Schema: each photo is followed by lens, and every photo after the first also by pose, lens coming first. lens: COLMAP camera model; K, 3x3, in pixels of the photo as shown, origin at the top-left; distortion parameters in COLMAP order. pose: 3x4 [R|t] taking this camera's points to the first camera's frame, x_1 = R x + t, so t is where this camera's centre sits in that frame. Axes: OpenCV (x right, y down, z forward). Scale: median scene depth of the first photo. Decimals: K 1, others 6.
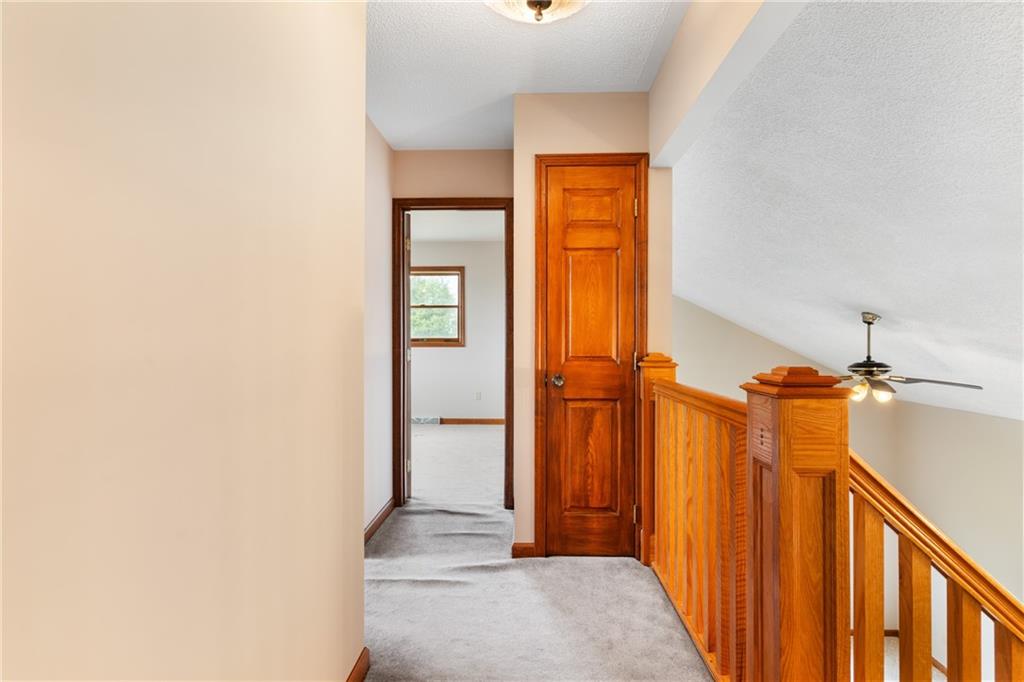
lens RADIAL K [[488.2, 0, 513.4], [0, 488.2, 340.3], [0, 0, 1]] dist [-0.001243, -0.000084]
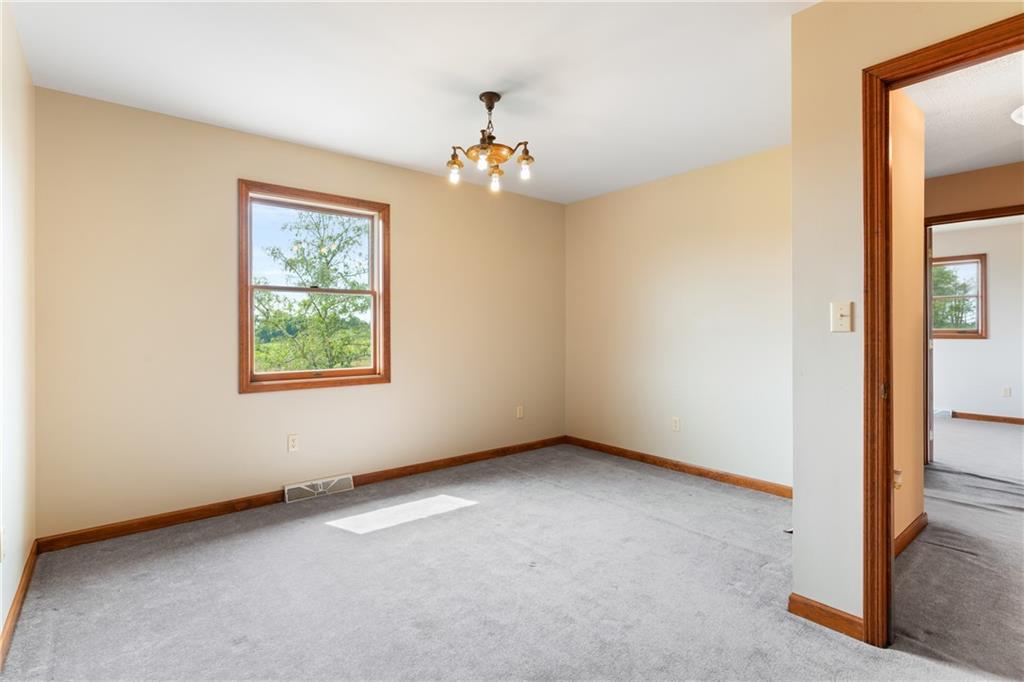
lens RADIAL K [[494.5, 0, 511.1], [0, 494.5, 335.9], [0, 0, 1]] dist [0.001606, 0.000282]
pose [[0.660663, -0.000418, -0.750682, 0.011550], [0.004711, 0.999982, 0.003589, 0.000034], [0.750668, -0.005907, 0.660653, -0.338645]]
